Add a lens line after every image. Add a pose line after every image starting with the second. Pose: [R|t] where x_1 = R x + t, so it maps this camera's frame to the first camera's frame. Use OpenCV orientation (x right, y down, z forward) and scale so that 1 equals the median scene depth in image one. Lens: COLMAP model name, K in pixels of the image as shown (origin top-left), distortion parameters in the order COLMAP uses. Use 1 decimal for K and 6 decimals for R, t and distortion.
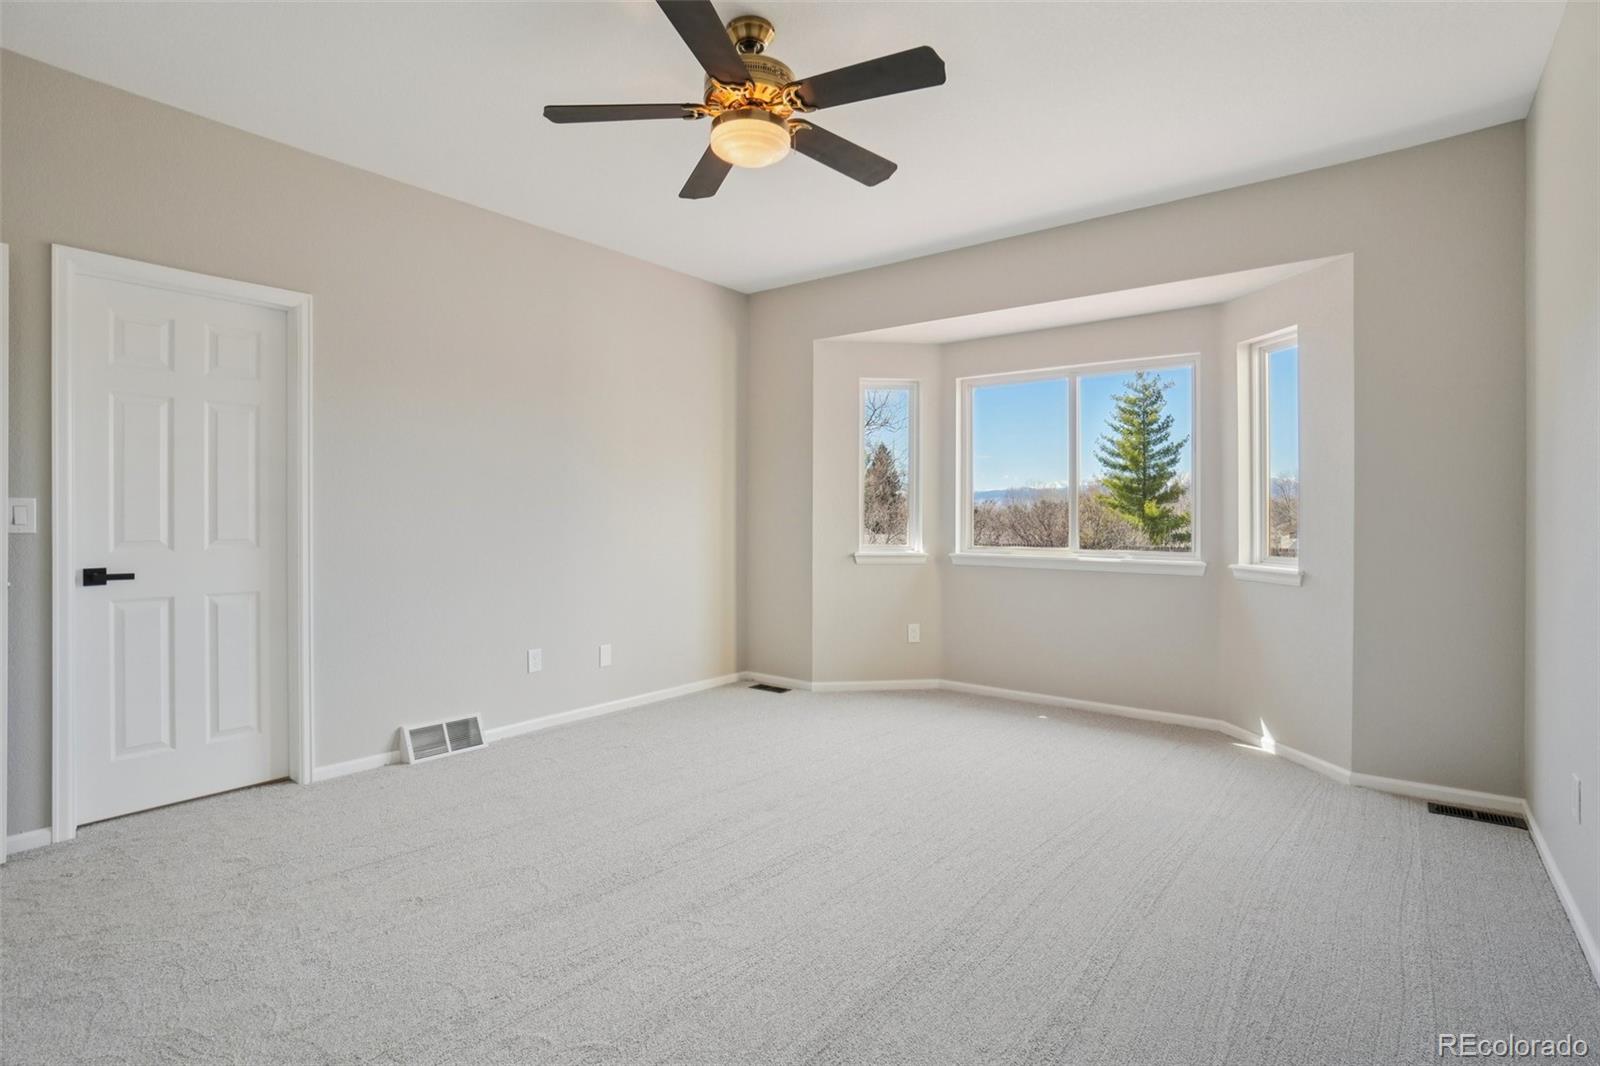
lens RADIAL K [[795.3, 0, 807.8], [0, 795.3, 517.5], [0, 0, 1]] dist [0.000193, 0.000010]
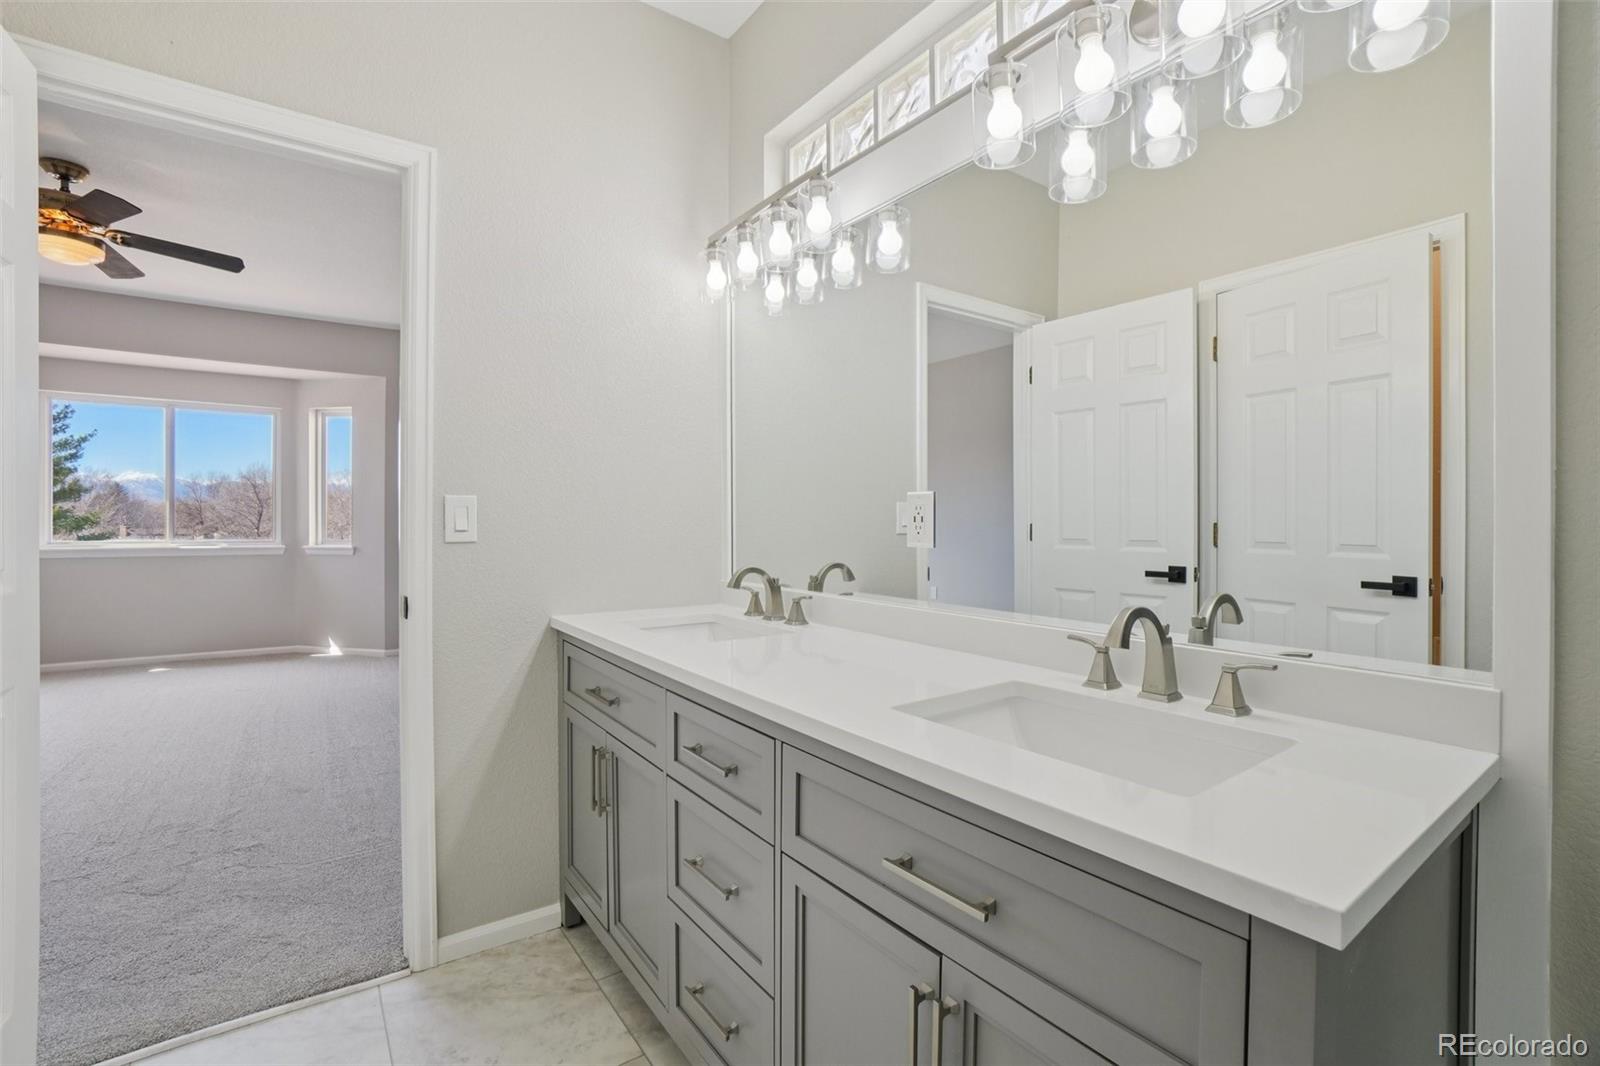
lens RADIAL K [[709.8, 0, 795.9], [0, 709.8, 523.8], [0, 0, 1]] dist [-0.061746, 0.022787]
pose [[0.302003, -0.003625, 0.953300, -0.399424], [-0.003233, 0.999983, 0.004826, 0.004671], [-0.953302, -0.004539, 0.301986, -0.290985]]
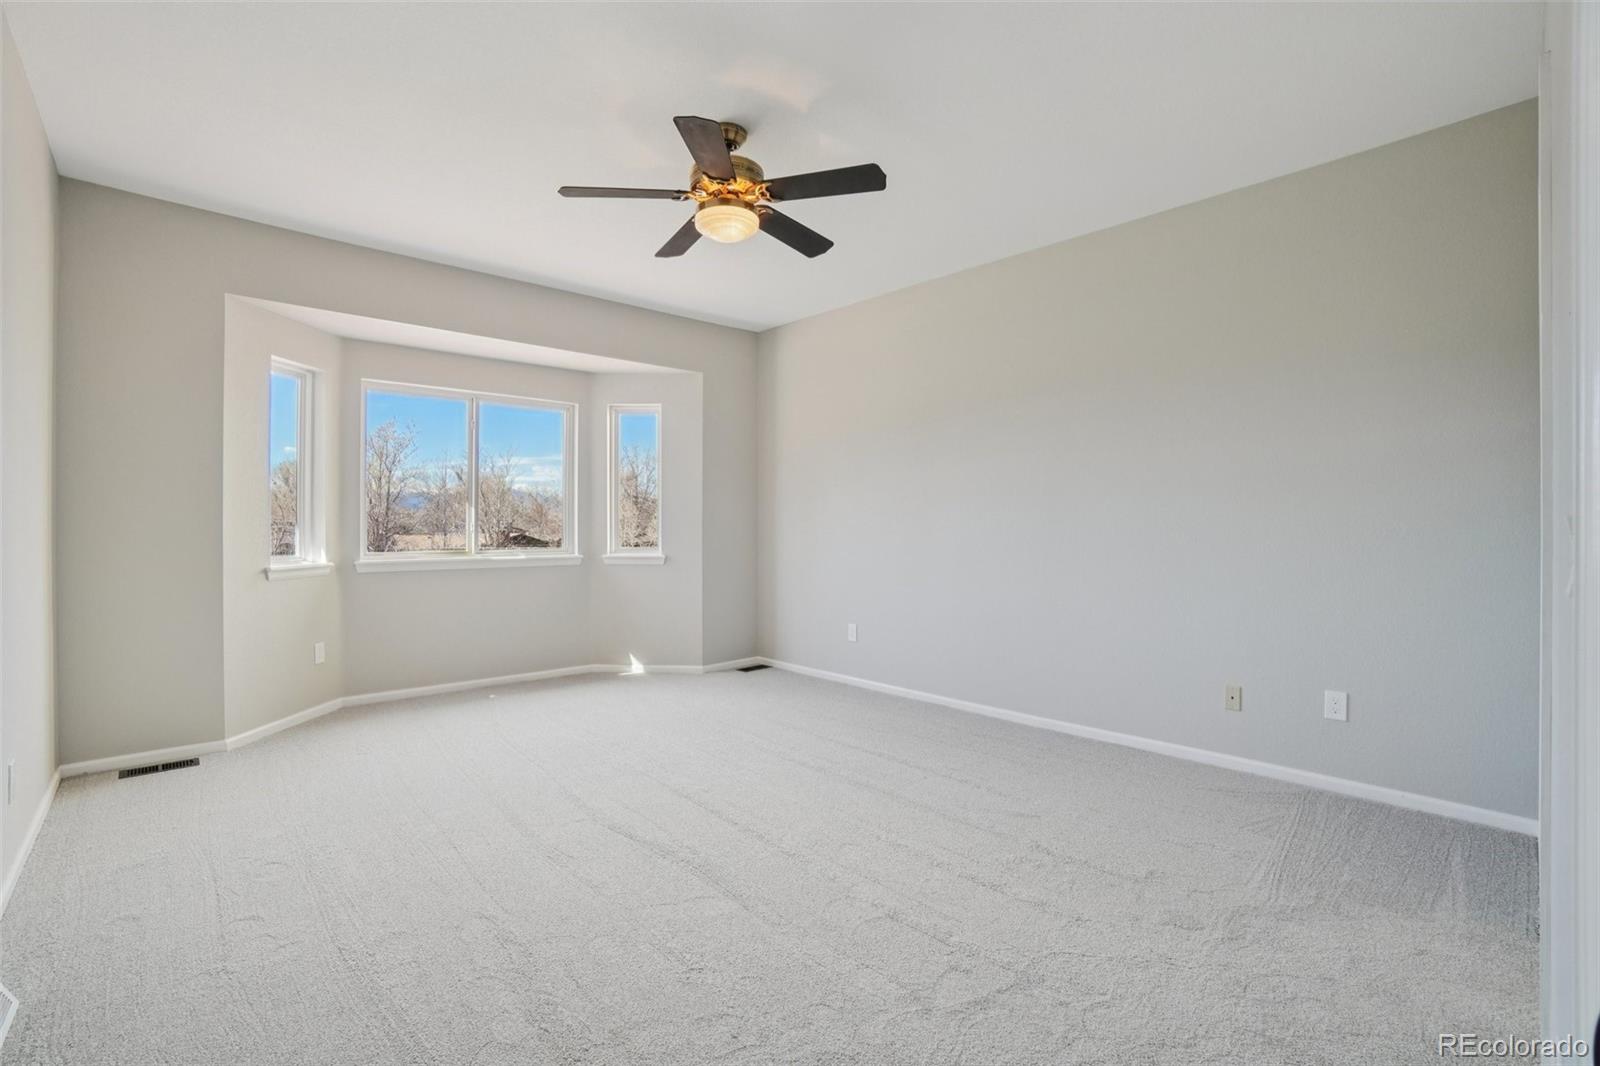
lens RADIAL K [[709.8, 0, 795.9], [0, 709.8, 523.8], [0, 0, 1]] dist [-0.061746, 0.022787]
pose [[0.179891, -0.005338, 0.983672, -0.547402], [0.003211, 0.999983, 0.004839, -0.002114], [-0.983681, 0.002288, 0.179905, 0.339616]]
